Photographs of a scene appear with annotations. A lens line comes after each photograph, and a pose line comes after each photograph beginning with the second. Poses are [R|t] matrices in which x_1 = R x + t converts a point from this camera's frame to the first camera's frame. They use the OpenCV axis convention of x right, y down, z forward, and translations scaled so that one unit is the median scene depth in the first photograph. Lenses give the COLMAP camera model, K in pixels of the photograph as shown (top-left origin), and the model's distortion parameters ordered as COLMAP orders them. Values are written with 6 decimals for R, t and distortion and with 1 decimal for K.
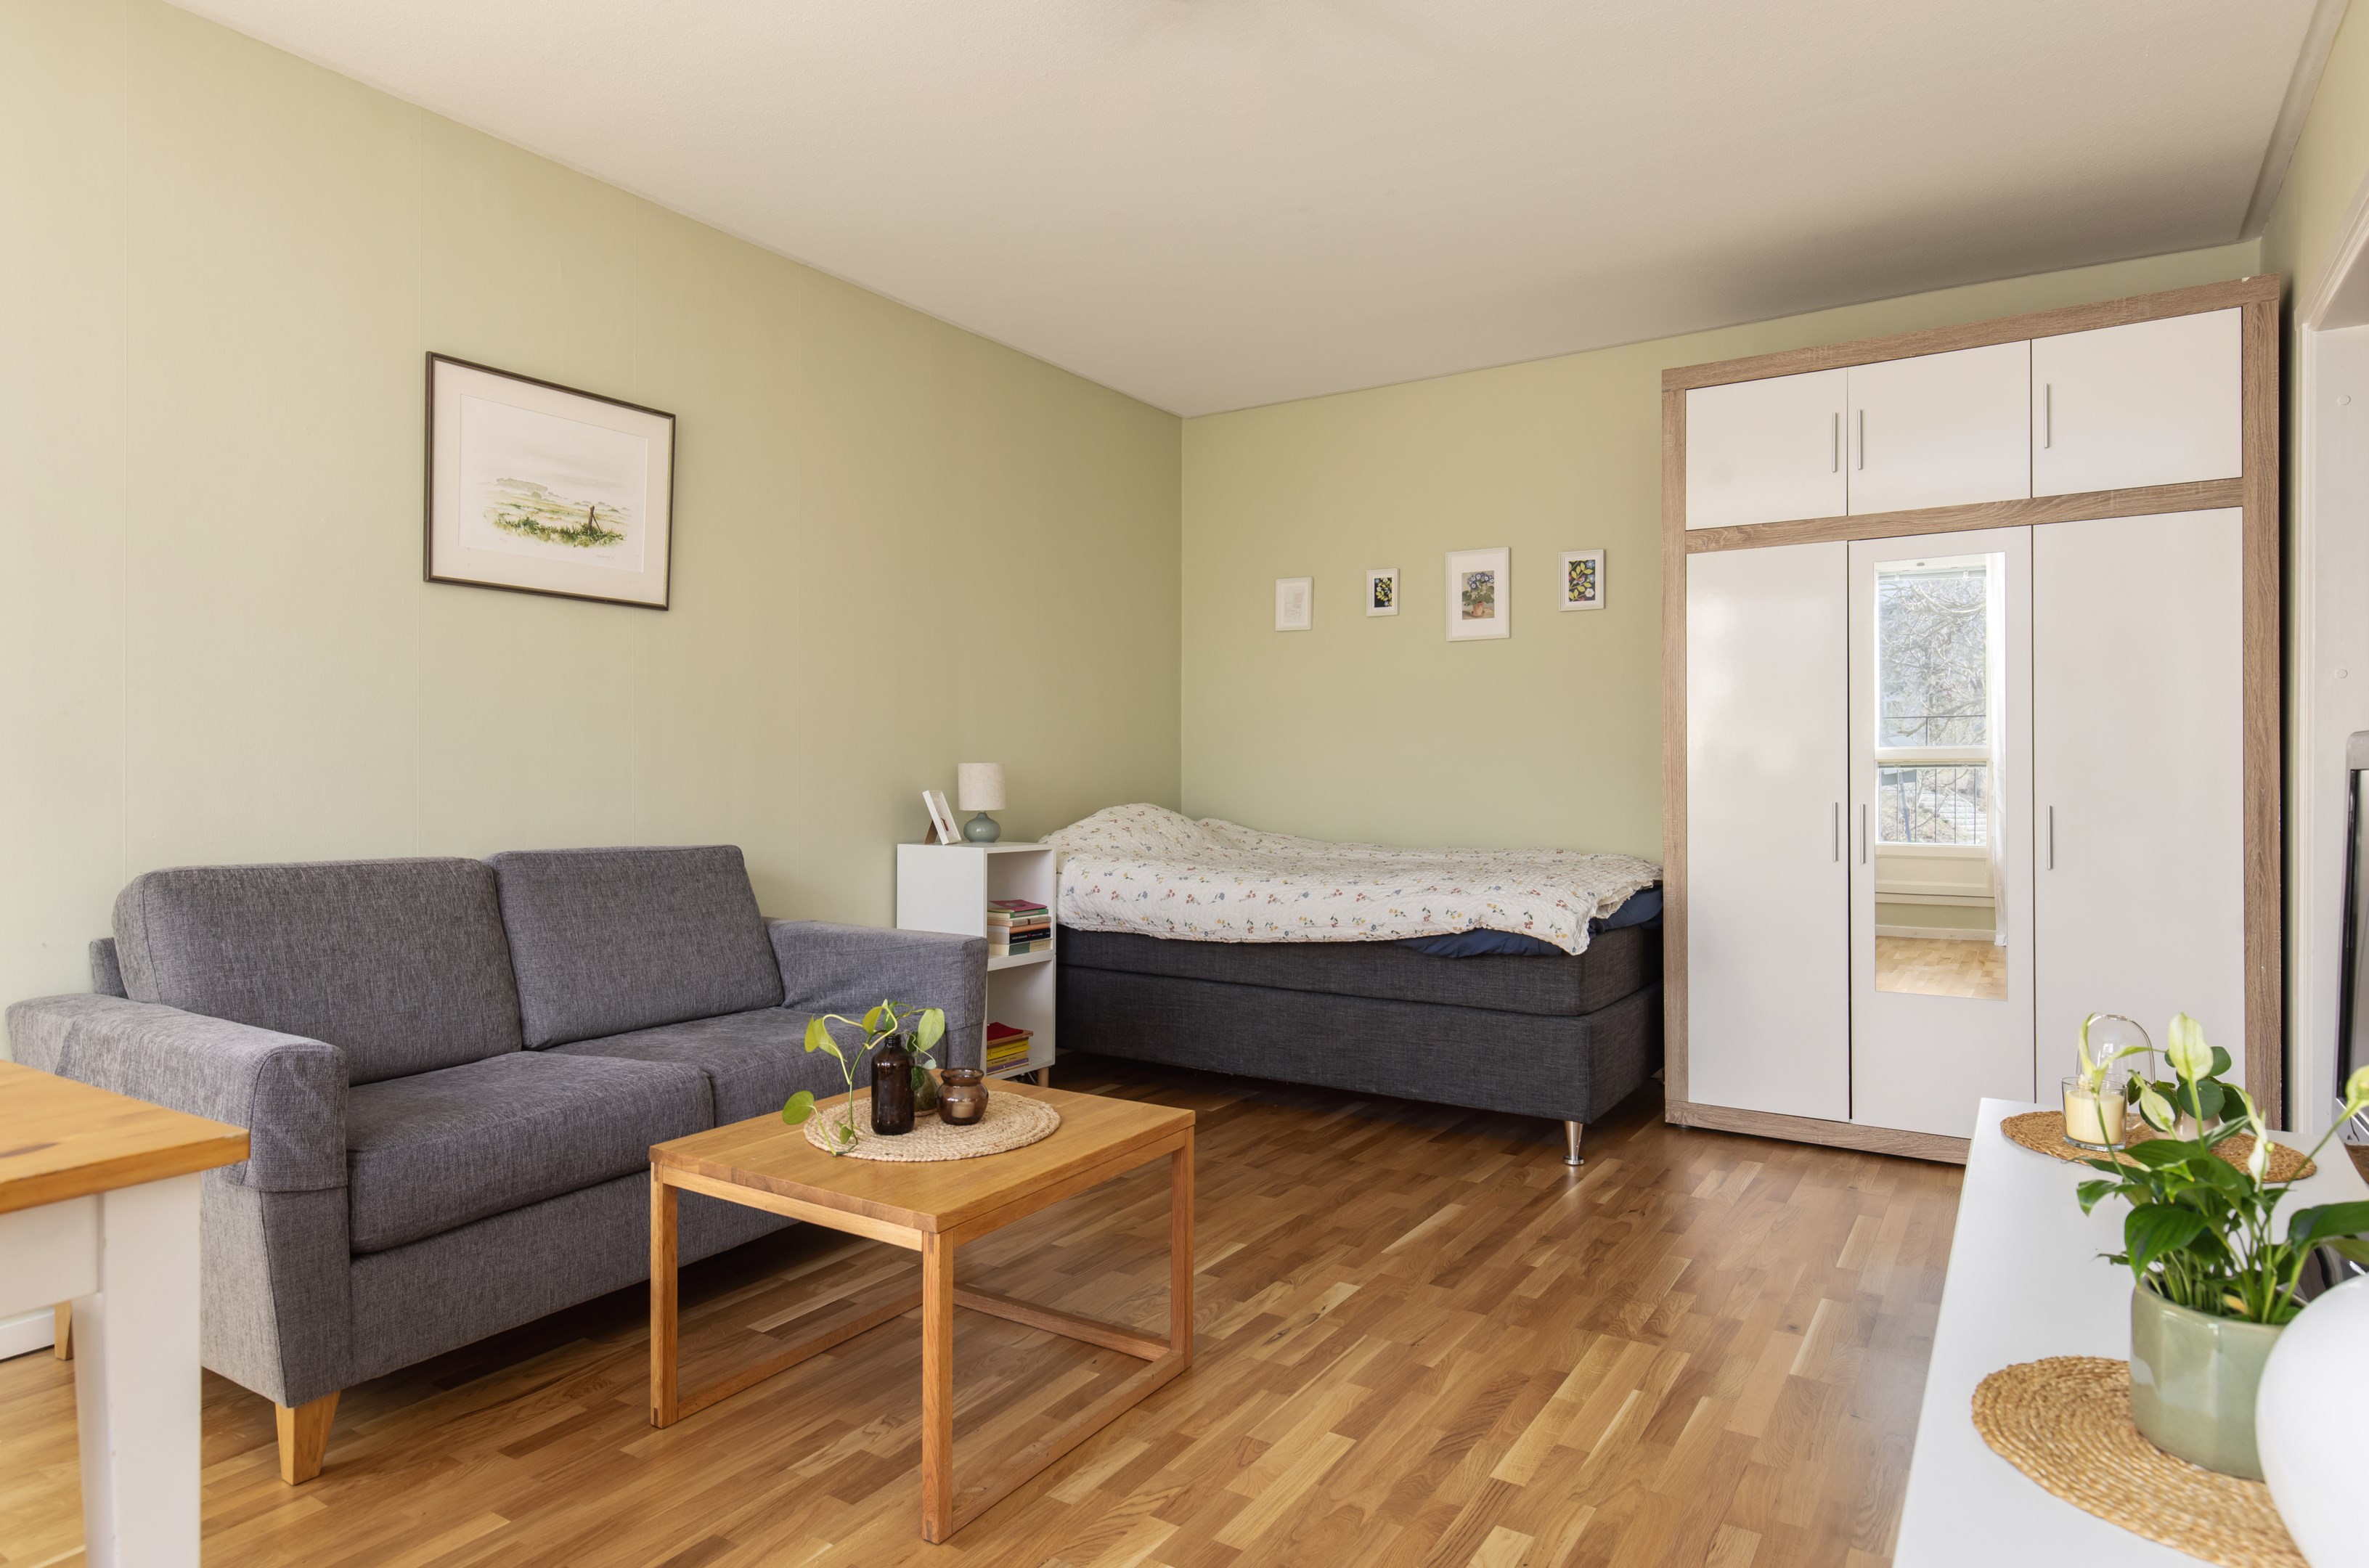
lens RADIAL K [[1355.9, 0, 1180.9], [0, 1355.9, 768.9], [0, 0, 1]] dist [0.003564, 0.001423]
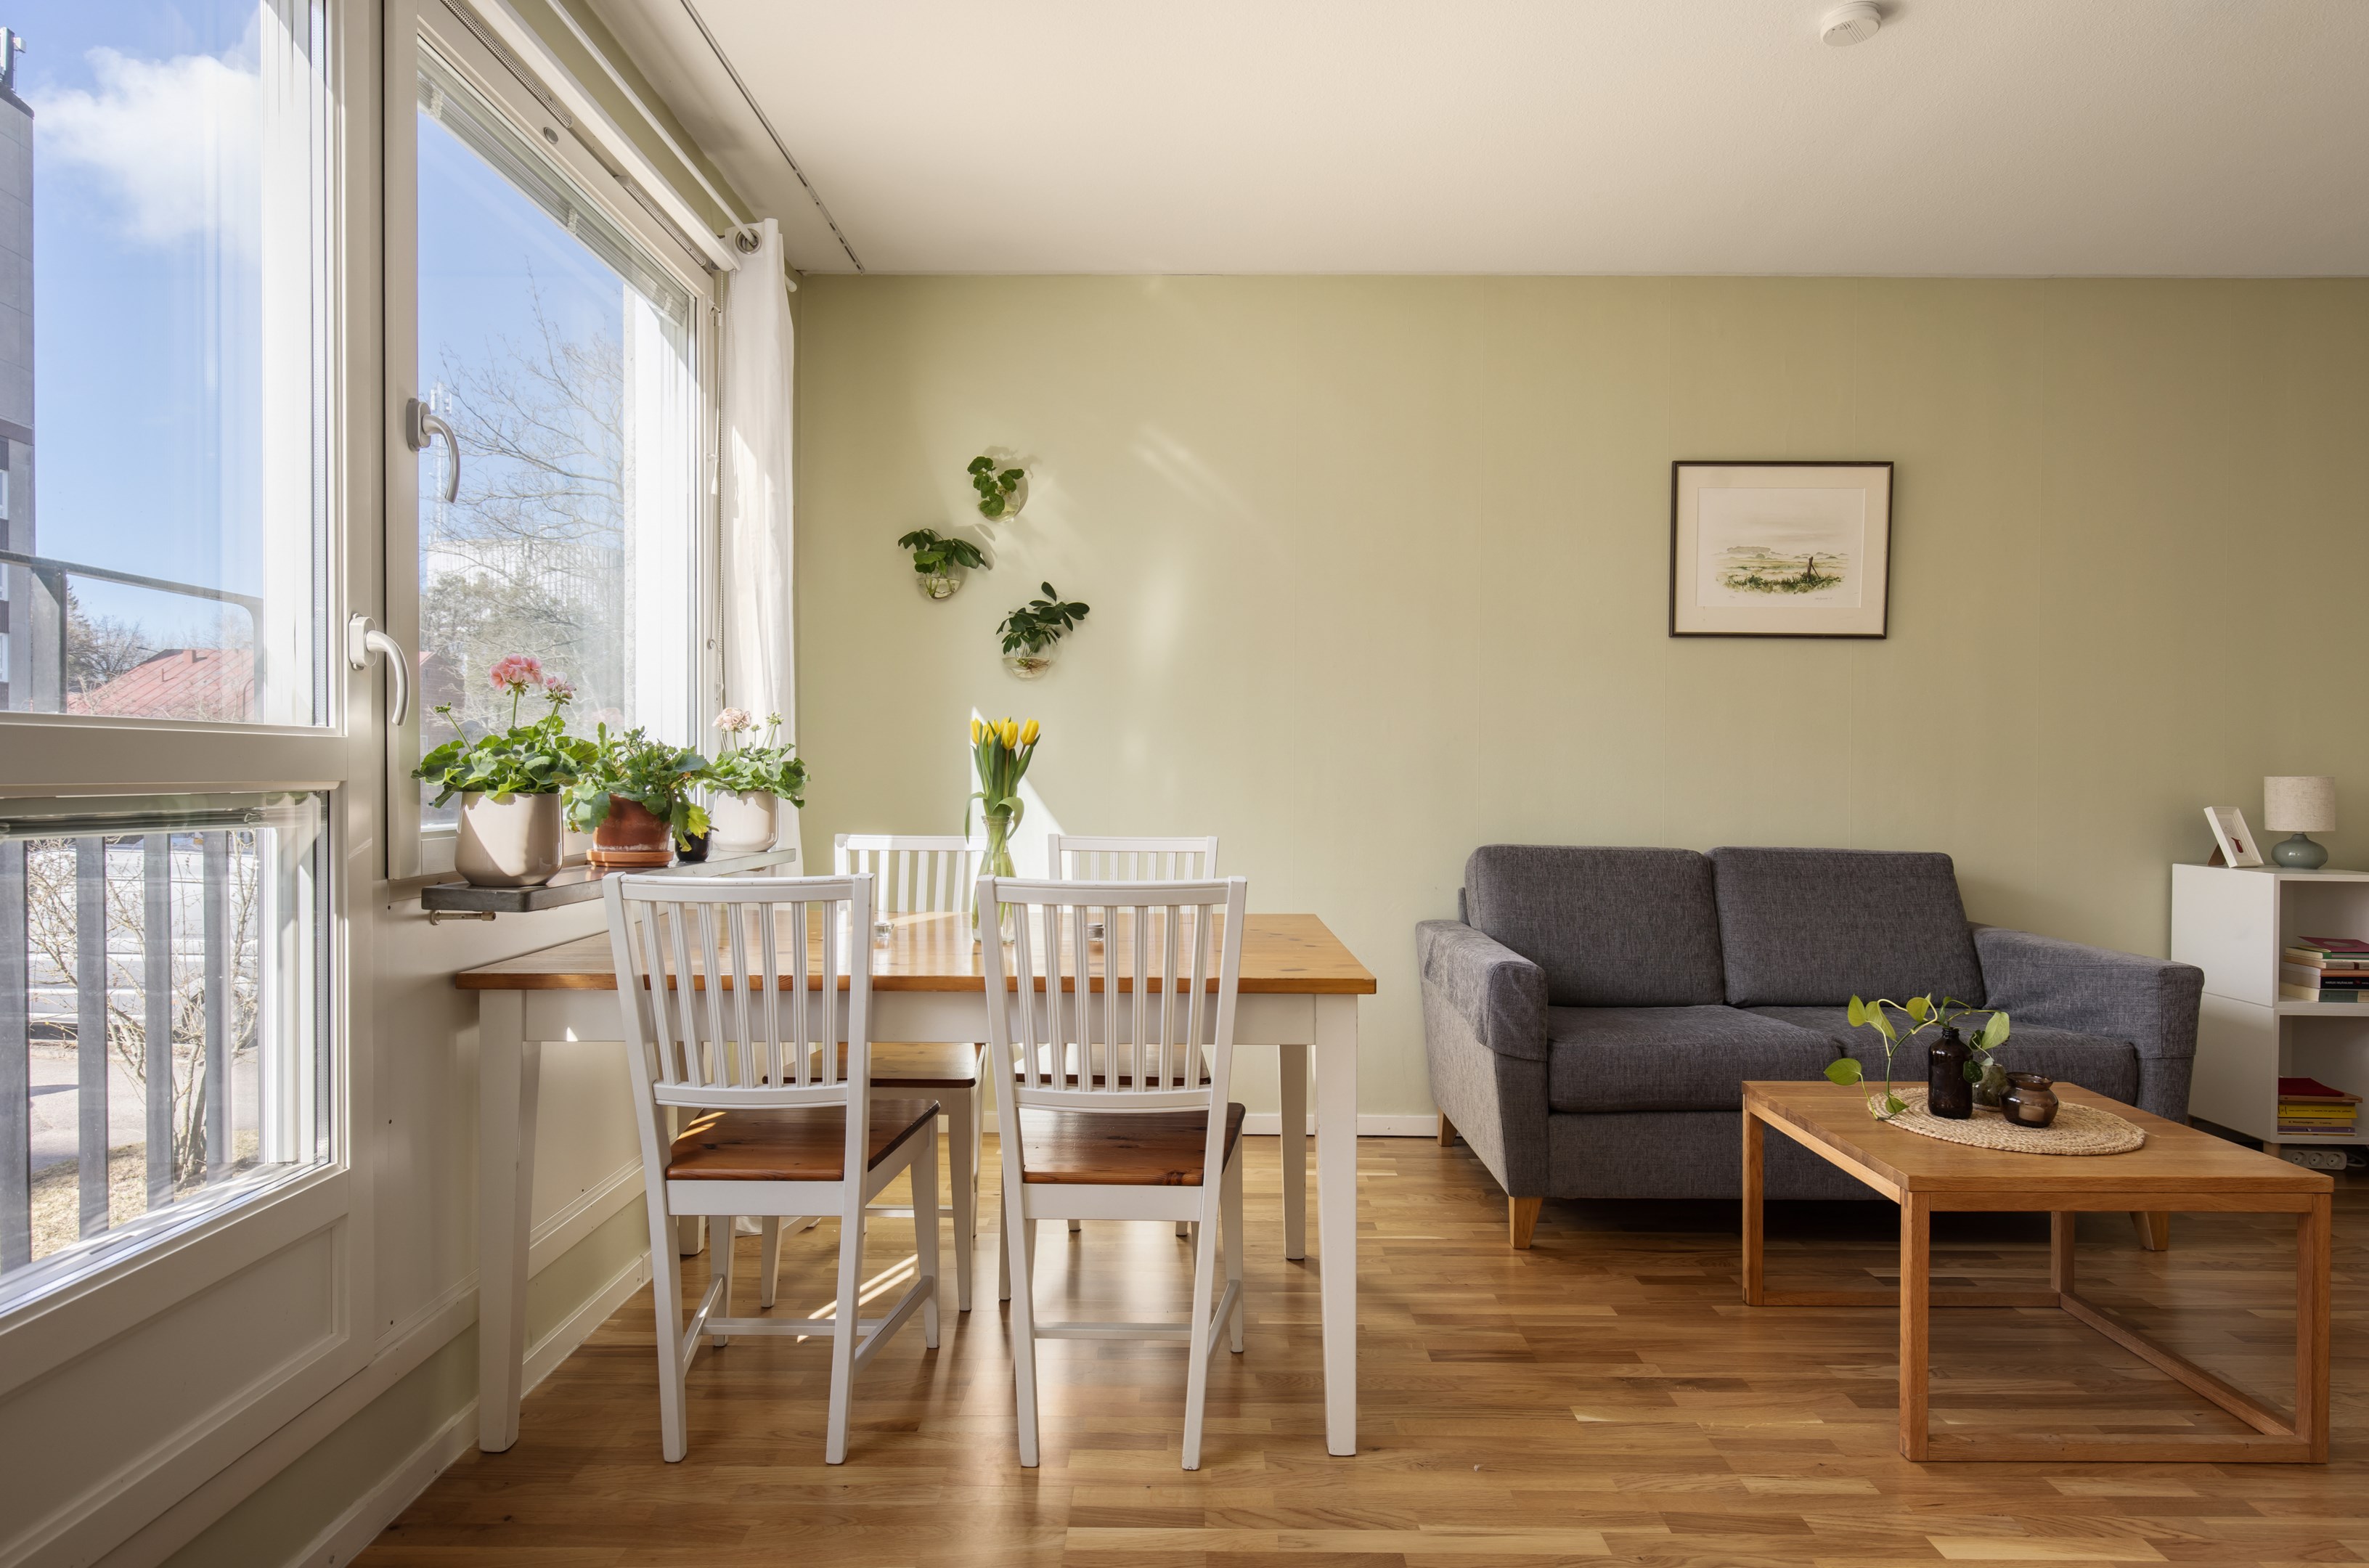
lens RADIAL K [[1310.0, 0, 1186.2], [0, 1310.0, 775.5], [0, 0, 1]] dist [0.002726, 0.001120]
pose [[0.538353, 0.006590, -0.842694, 0.283419], [-0.005093, 0.999977, 0.004566, -0.008867], [0.842704, 0.001834, 0.538374, -0.079577]]
